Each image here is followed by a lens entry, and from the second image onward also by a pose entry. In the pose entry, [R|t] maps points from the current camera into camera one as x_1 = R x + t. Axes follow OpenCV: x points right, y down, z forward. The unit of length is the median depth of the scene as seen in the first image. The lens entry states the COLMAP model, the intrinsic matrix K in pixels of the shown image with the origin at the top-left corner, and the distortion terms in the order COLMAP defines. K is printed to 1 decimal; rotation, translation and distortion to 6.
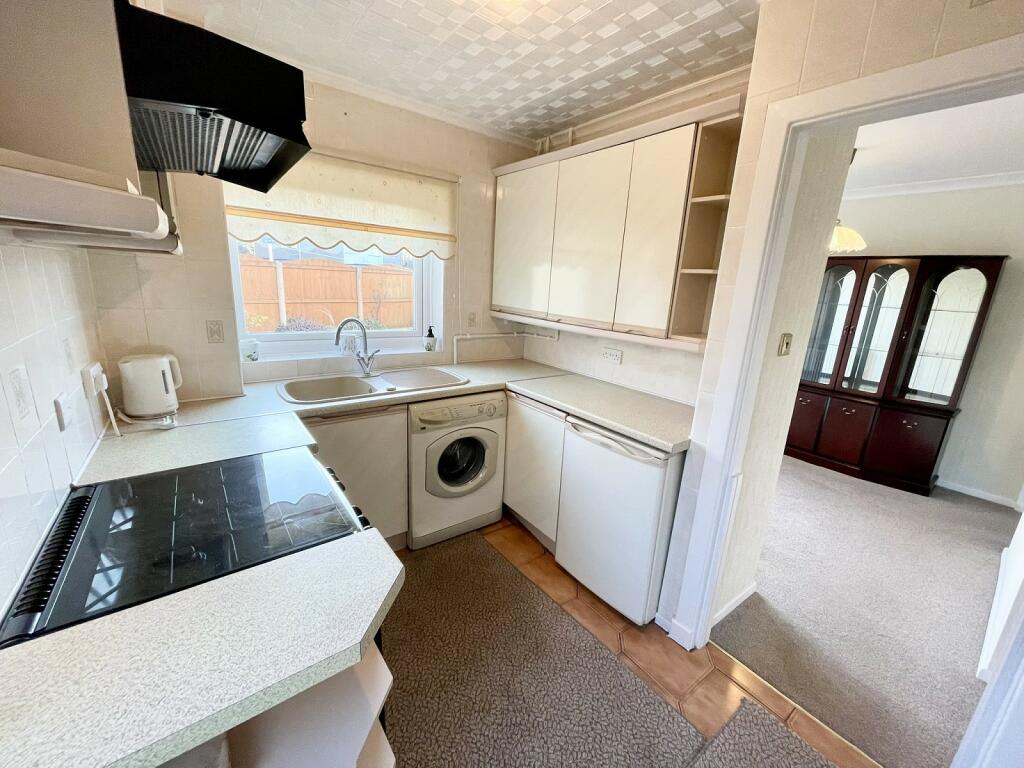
lens RADIAL K [[409.5, 0, 512.4], [0, 409.5, 384.3], [0, 0, 1]] dist [0.003761, 0.000041]
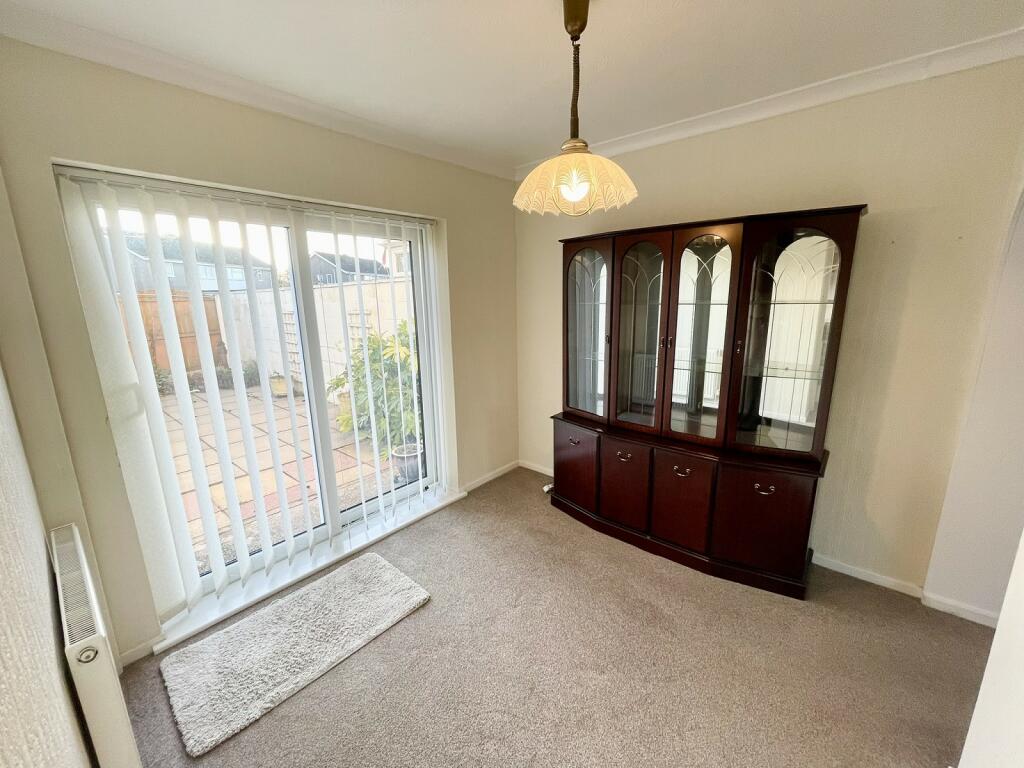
lens RADIAL K [[409.5, 0, 516.3], [0, 409.5, 381.4], [0, 0, 1]] dist [0.003761, 0.000041]
pose [[0.973427, -0.113735, 0.198756, 0.487234], [0.118740, 0.992835, -0.013406, -0.098044], [-0.195807, 0.036651, 0.979957, 0.450661]]
